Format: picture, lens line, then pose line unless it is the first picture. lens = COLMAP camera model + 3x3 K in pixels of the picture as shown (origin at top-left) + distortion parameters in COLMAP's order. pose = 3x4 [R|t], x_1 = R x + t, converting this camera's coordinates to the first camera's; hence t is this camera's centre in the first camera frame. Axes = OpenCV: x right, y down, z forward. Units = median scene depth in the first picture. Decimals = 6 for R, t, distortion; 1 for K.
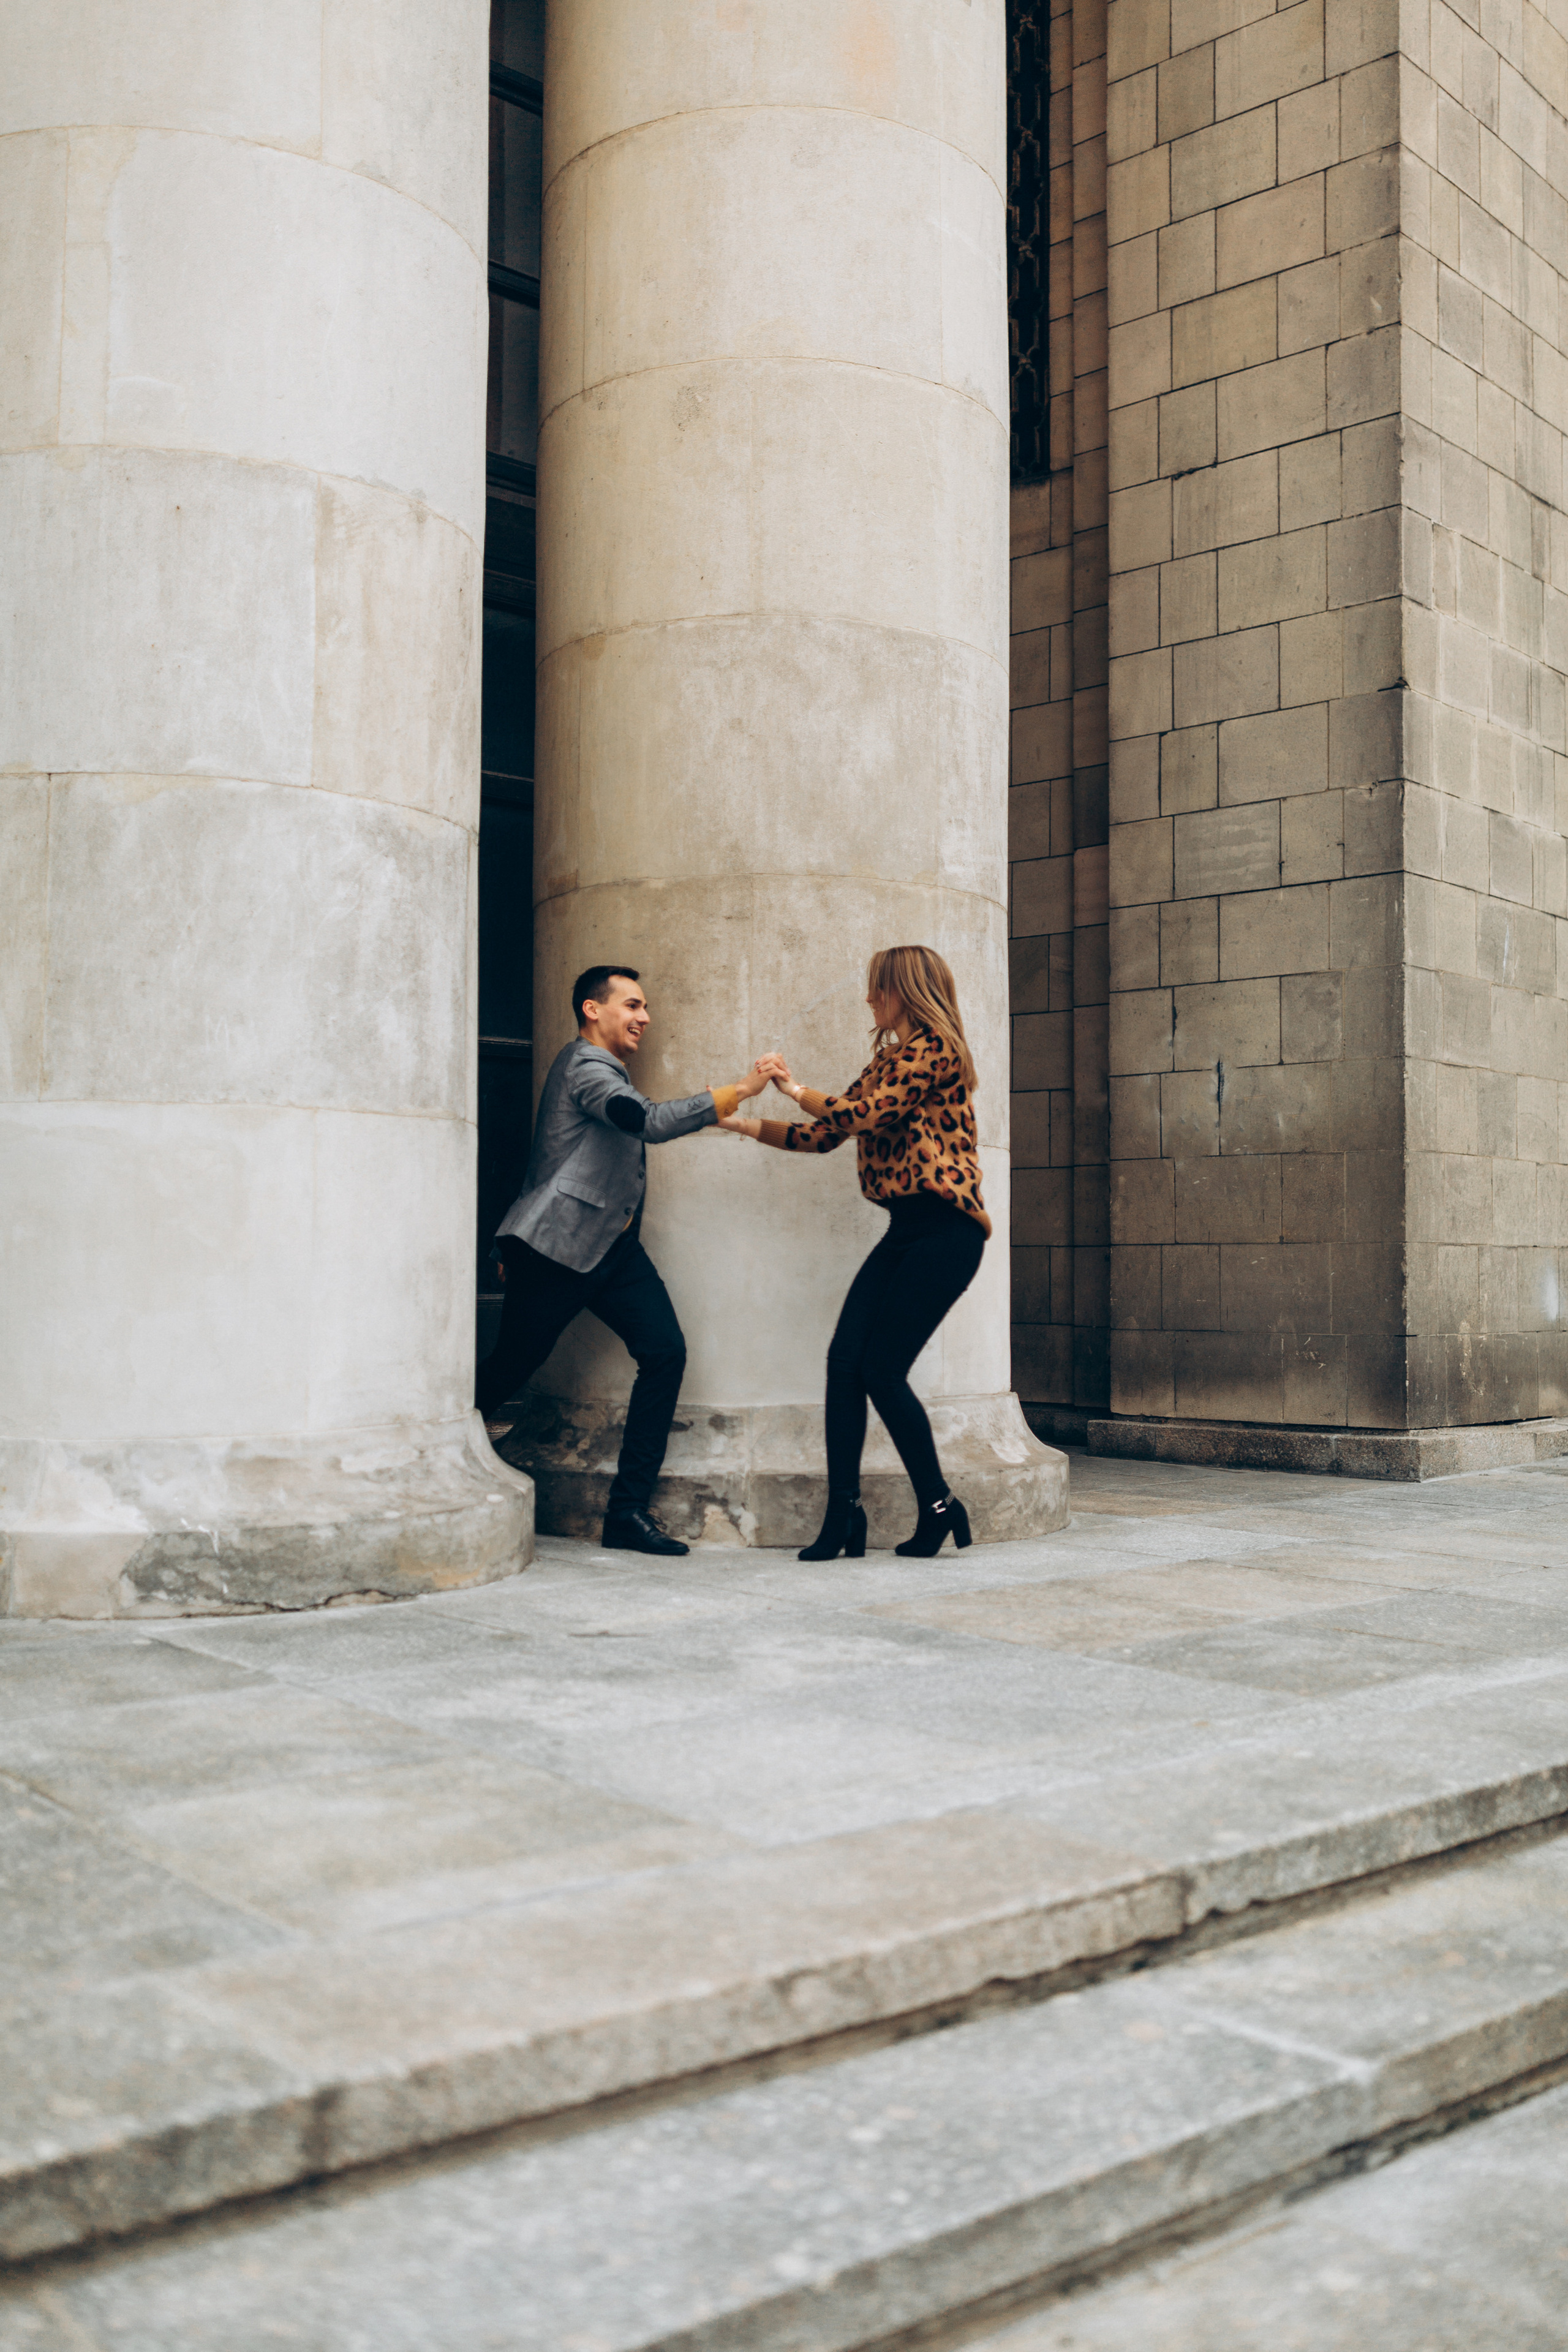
lens RADIAL K [[2507.0, 0, 784.0], [0, 2507.0, 1176.0], [0, 0, 1]] dist [0.014112, -0.017927]
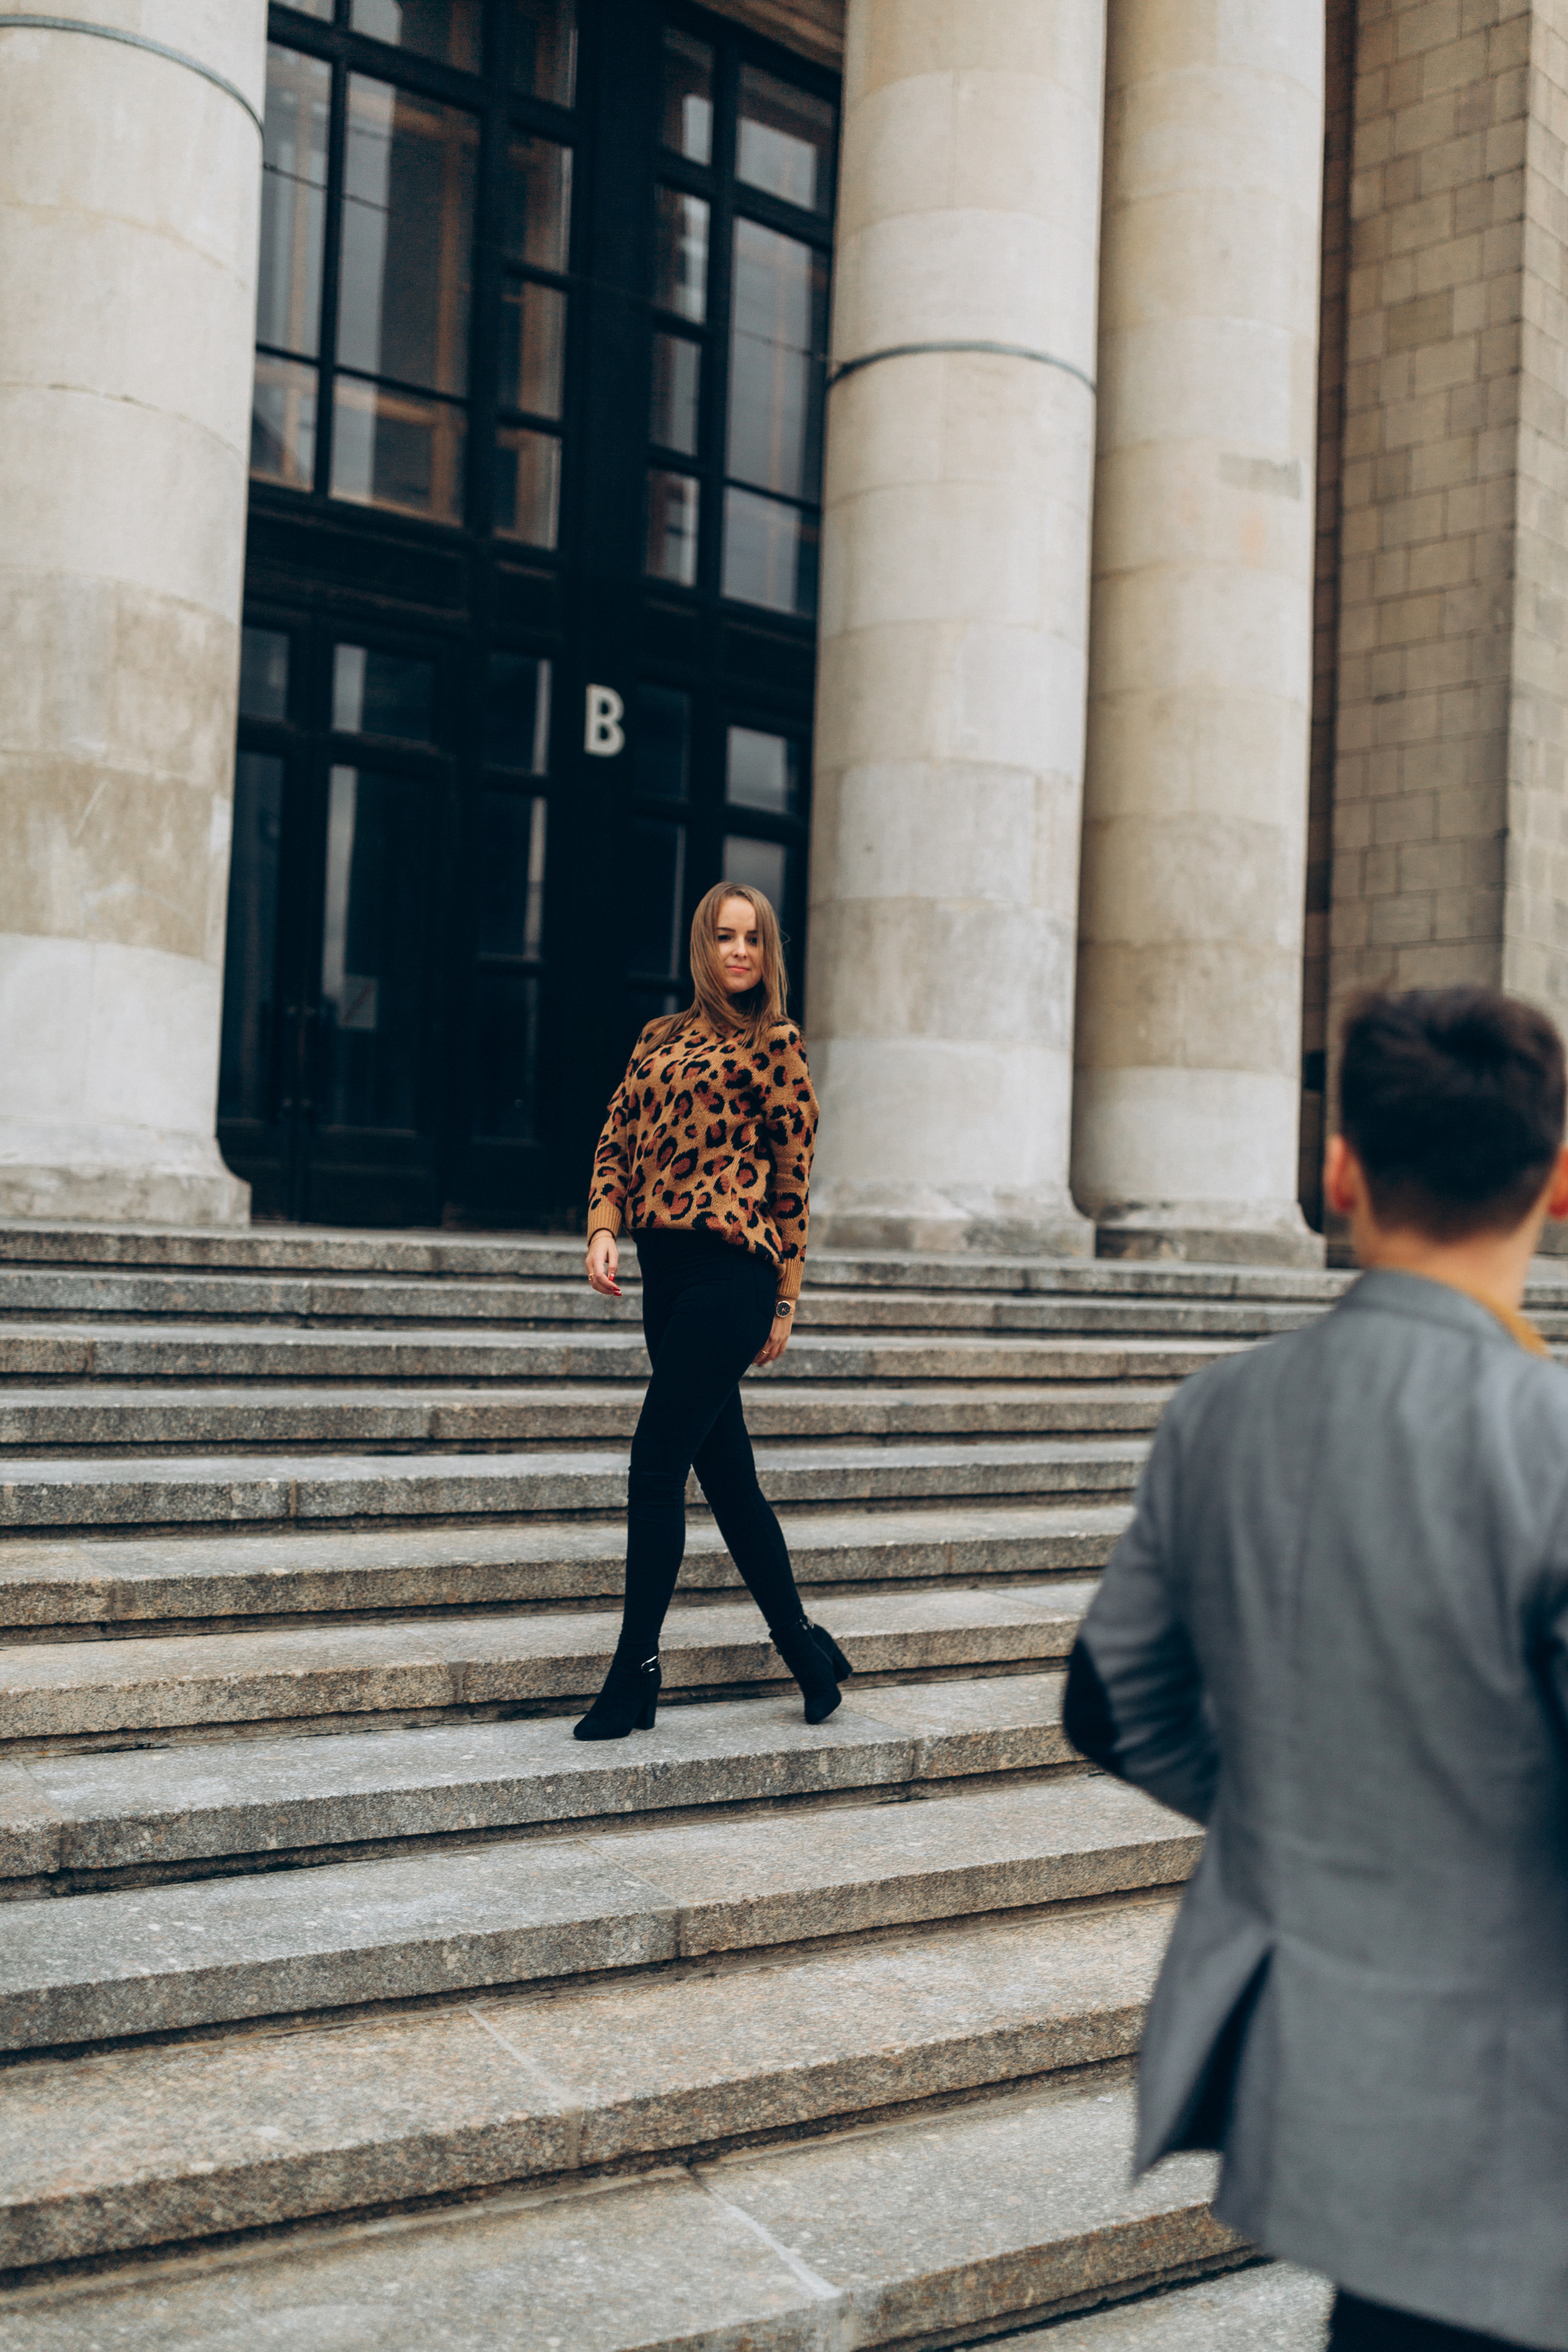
lens RADIAL K [[2507.0, 0, 784.0], [0, 2507.0, 1176.0], [0, 0, 1]] dist [0.014112, -0.017927]
pose [[0.999065, 0.030430, -0.030714, -0.271232], [-0.030235, 0.999520, 0.006793, 0.067694], [0.030906, -0.005858, 0.999505, -1.058742]]
